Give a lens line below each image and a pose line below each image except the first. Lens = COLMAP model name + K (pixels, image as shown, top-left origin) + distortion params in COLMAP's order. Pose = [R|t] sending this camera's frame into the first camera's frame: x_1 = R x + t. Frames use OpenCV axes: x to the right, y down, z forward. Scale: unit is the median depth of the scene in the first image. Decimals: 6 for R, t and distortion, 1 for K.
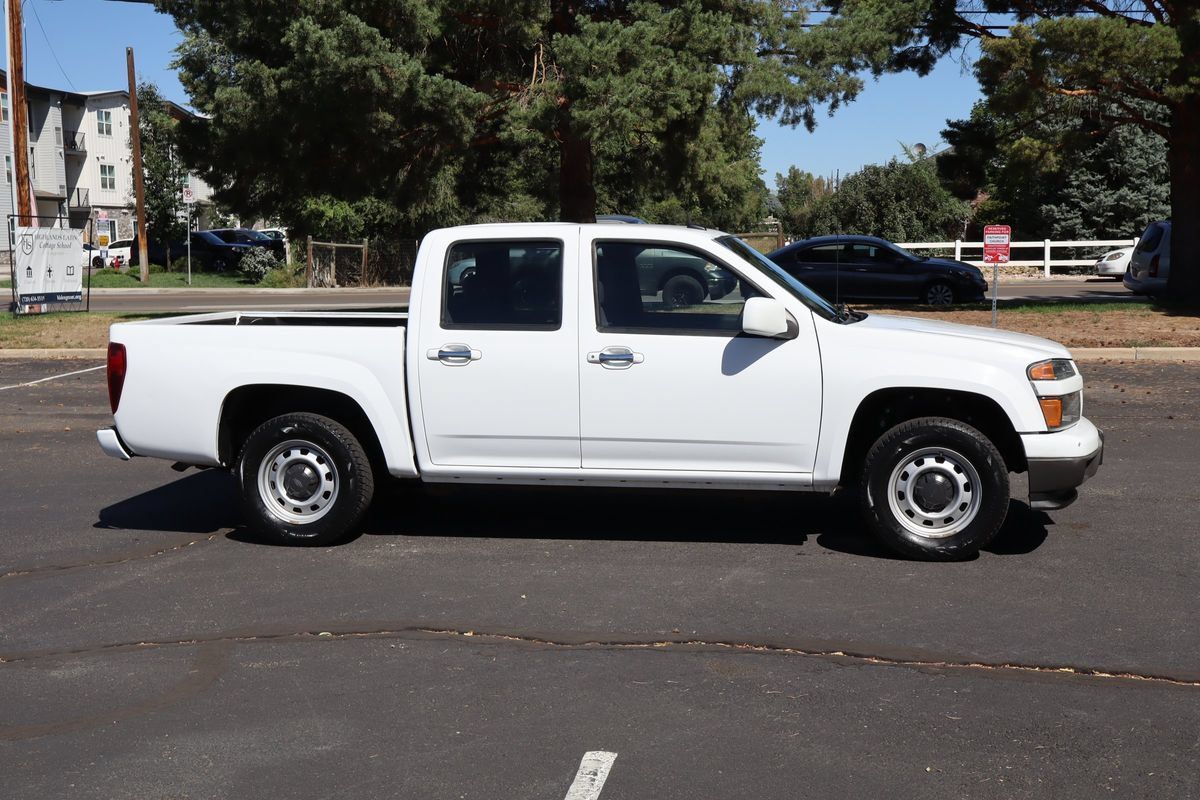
lens RADIAL K [[1408.4, 0, 600.0], [0, 1408.4, 400.0], [0, 0, 1]] dist [-0.000030, -0.001122]
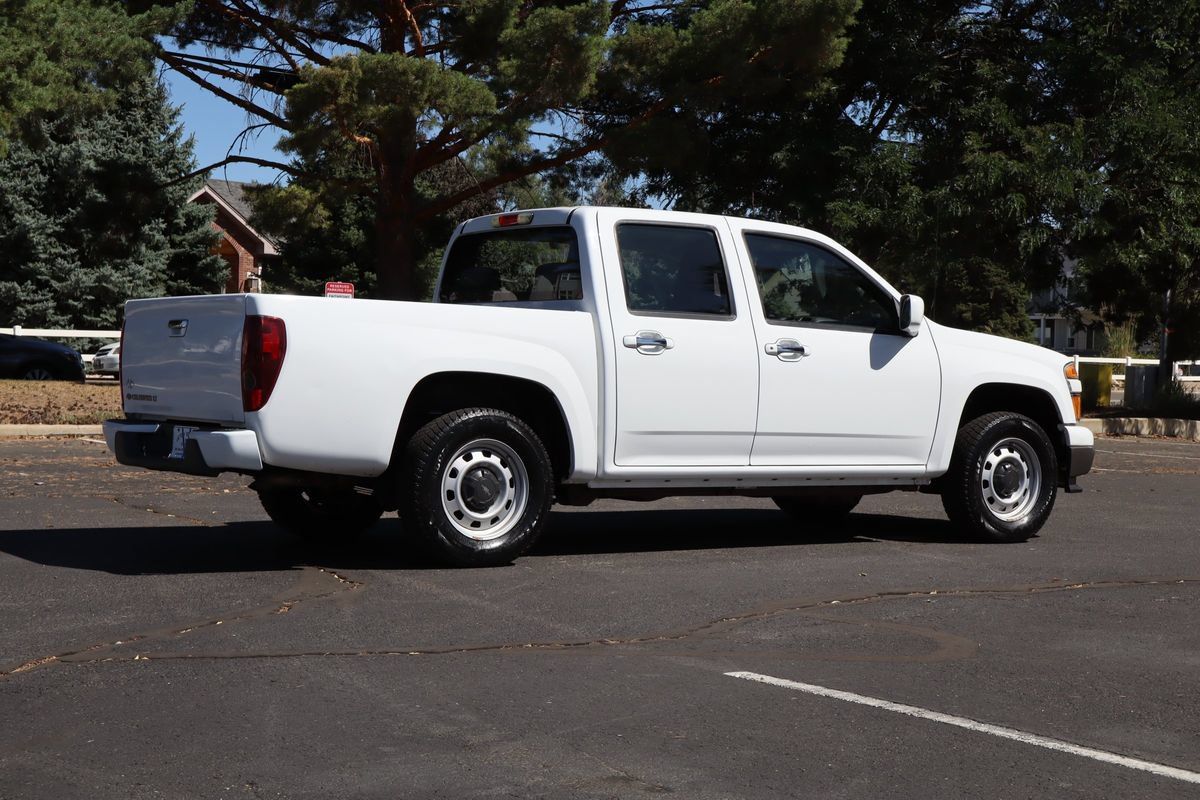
lens RADIAL K [[1944.9, 0, 600.0], [0, 1944.9, 400.0], [0, 0, 1]] dist [-0.008175, -0.094944]
pose [[0.725788, 0.017696, 0.687691, -0.955320], [0.044529, 0.996364, -0.072635, 0.091651], [-0.686476, 0.083340, 0.722361, 0.108755]]
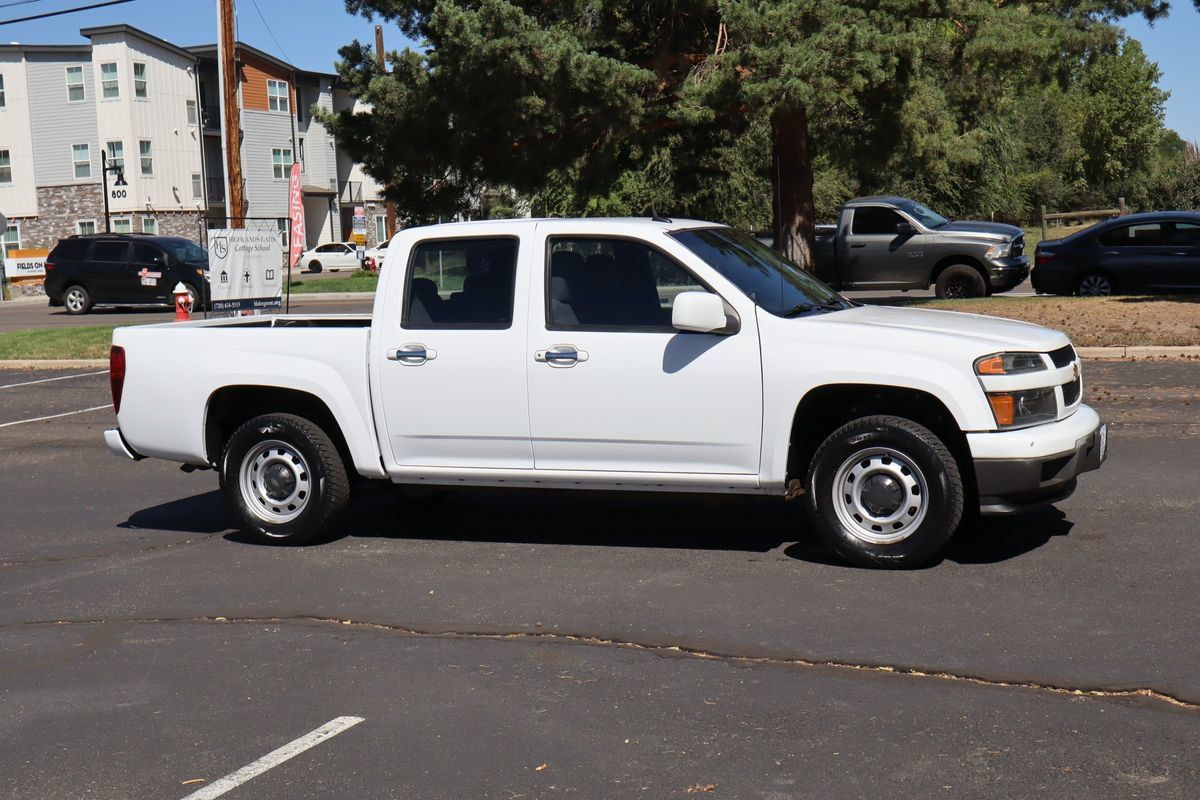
lens RADIAL K [[1688.6, 0, 600.0], [0, 1688.6, 400.0], [0, 0, 1]] dist [0.002366, 0.042610]
pose [[0.974353, -0.003551, -0.224997, 0.283711], [0.001023, 0.999935, -0.011350, 0.013336], [0.225022, 0.010829, 0.974293, -0.129465]]
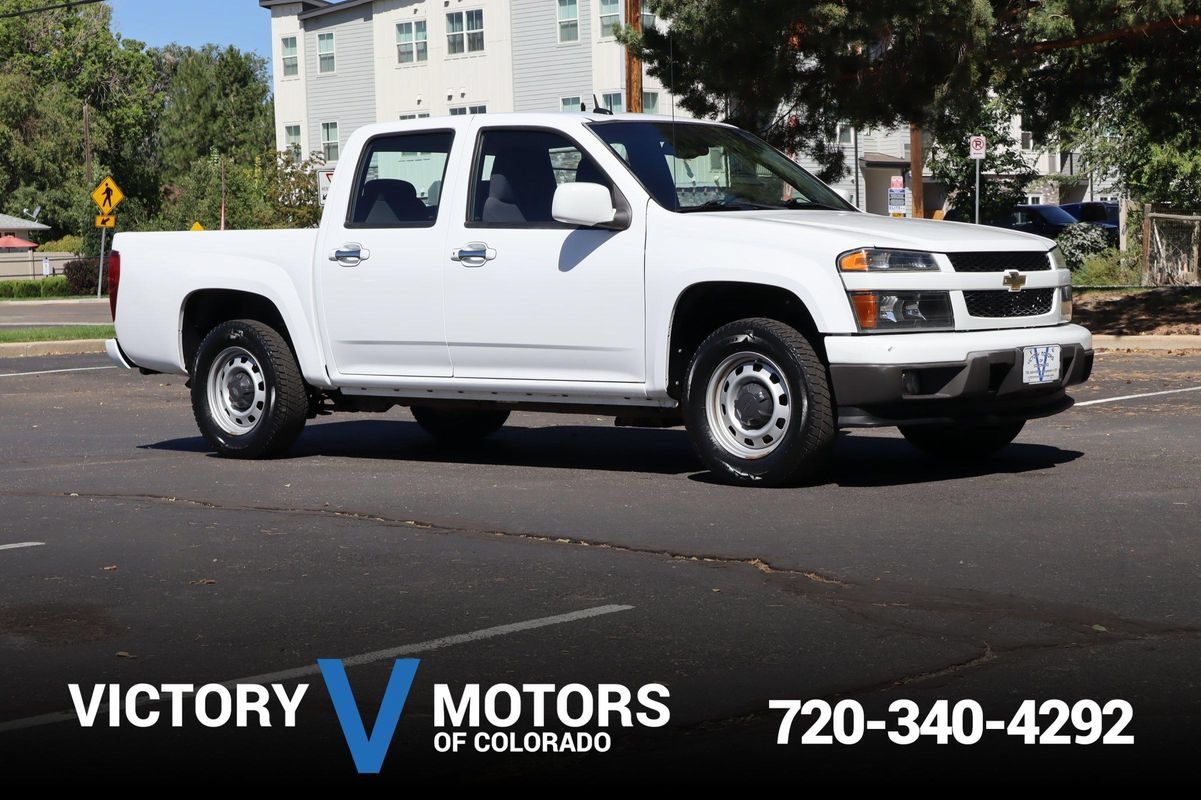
lens RADIAL K [[2389.1, 0, 600.5], [0, 2389.1, 400.0], [0, 0, 1]] dist [0.018067, 0.106309]
pose [[0.853071, 0.023926, -0.521247, 0.840416], [-0.047822, 0.998329, -0.032440, 0.104402], [0.519599, 0.052600, 0.852789, -0.259143]]
